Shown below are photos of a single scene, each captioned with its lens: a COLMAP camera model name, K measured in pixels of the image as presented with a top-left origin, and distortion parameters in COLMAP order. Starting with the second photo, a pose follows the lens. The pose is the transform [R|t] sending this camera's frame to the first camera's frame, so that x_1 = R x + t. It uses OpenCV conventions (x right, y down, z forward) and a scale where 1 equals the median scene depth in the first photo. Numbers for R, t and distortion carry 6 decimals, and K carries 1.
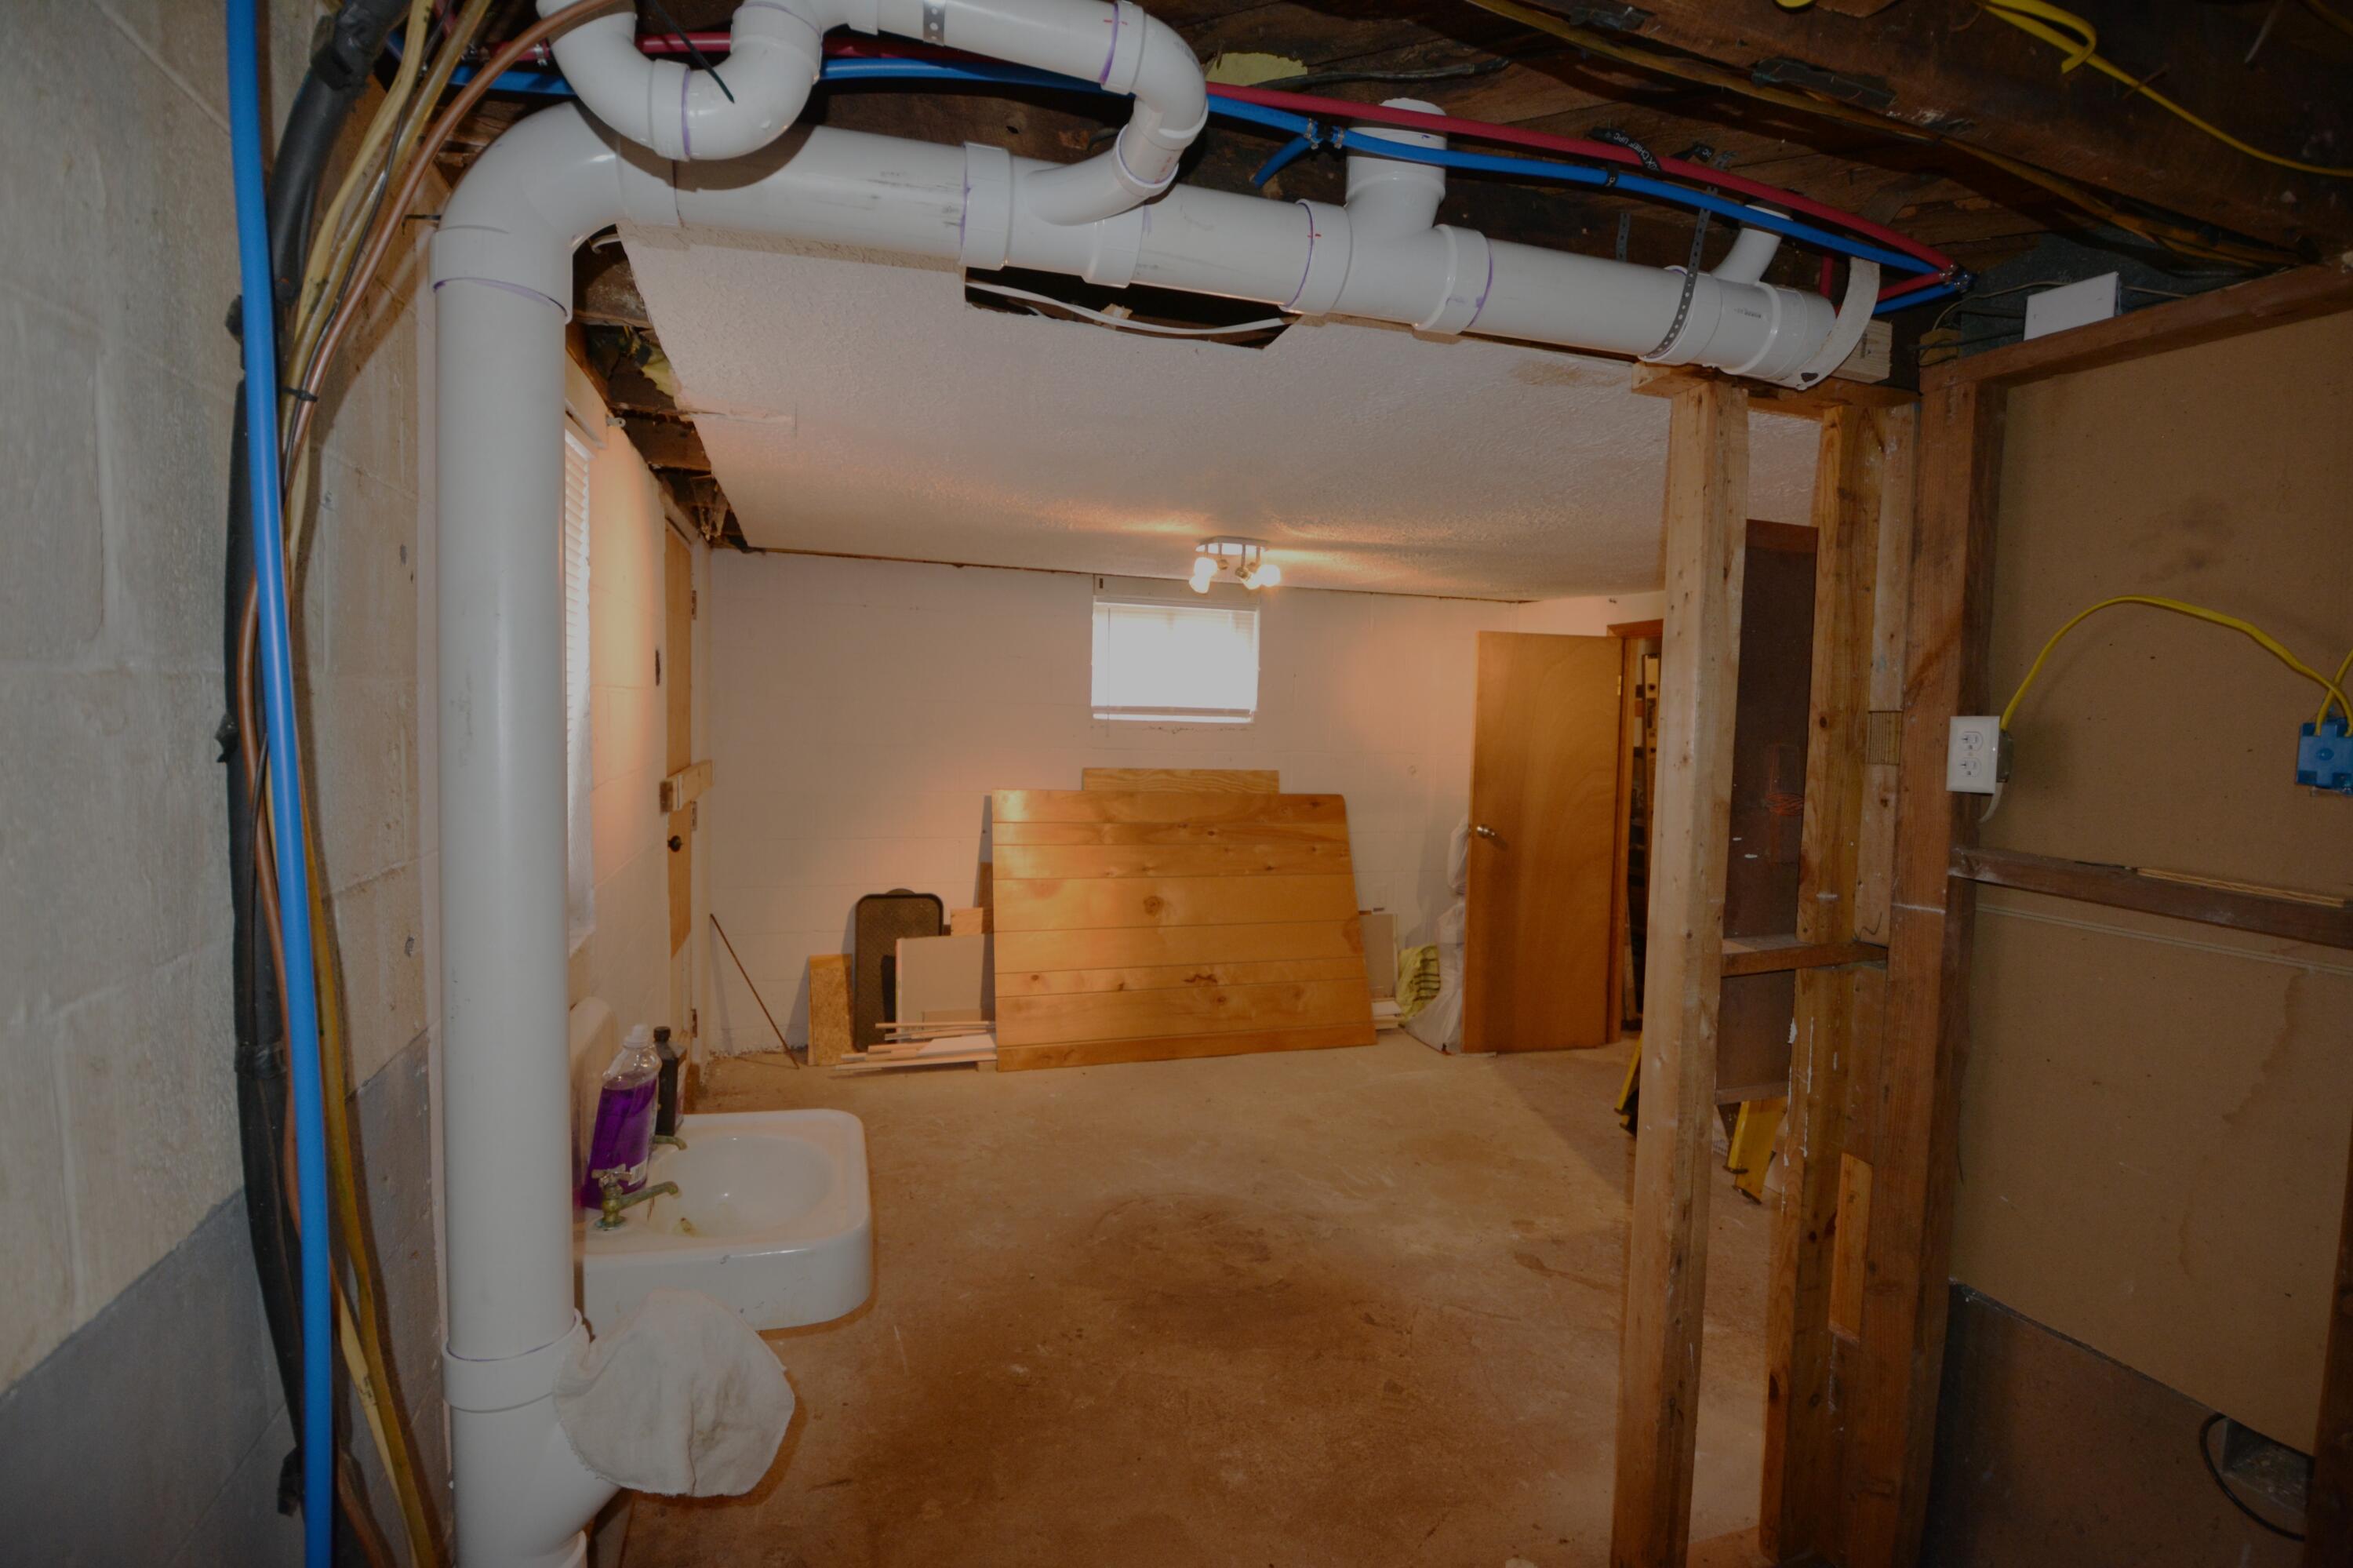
lens RADIAL K [[1091.9, 0, 1176.5], [0, 1091.9, 784.0], [0, 0, 1]] dist [0.042558, -0.047931]
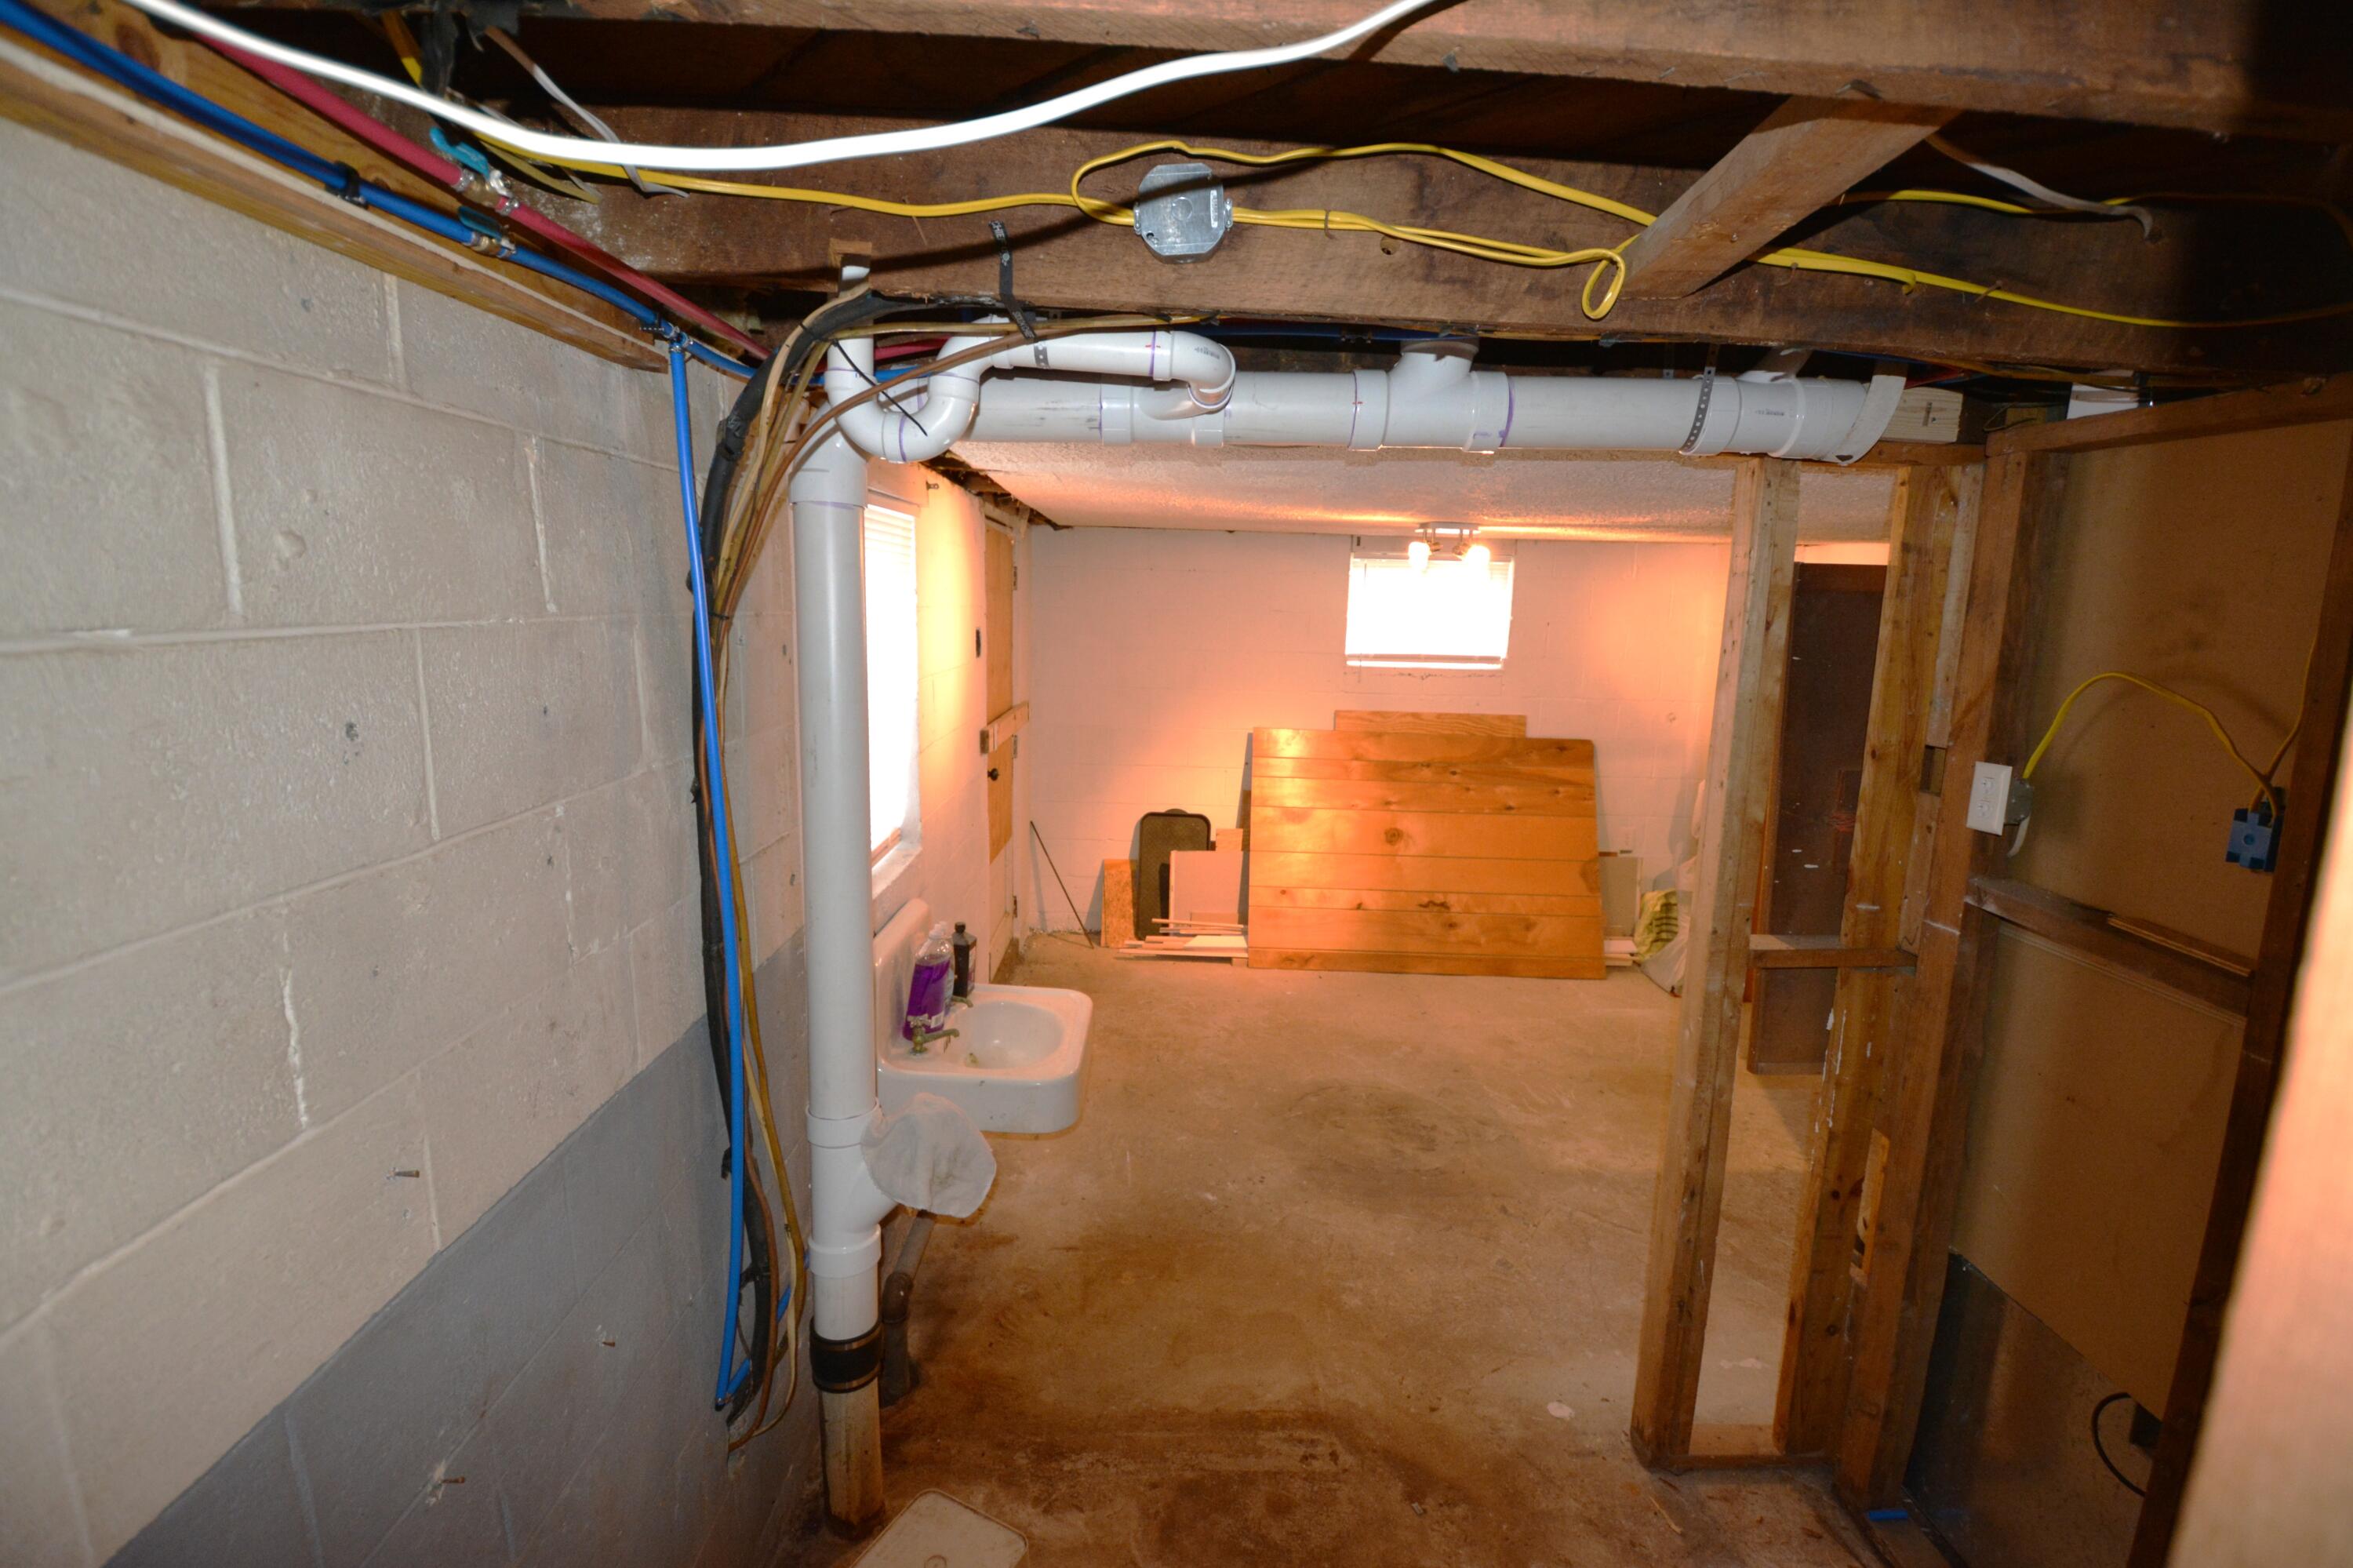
lens RADIAL K [[1091.9, 0, 1176.5], [0, 1091.9, 784.0], [0, 0, 1]] dist [0.042558, -0.047931]
pose [[0.949572, 0.051590, -0.309274, 0.153952], [-0.019855, 0.994285, 0.104896, -0.075397], [0.312918, -0.093466, 0.945170, -0.161954]]
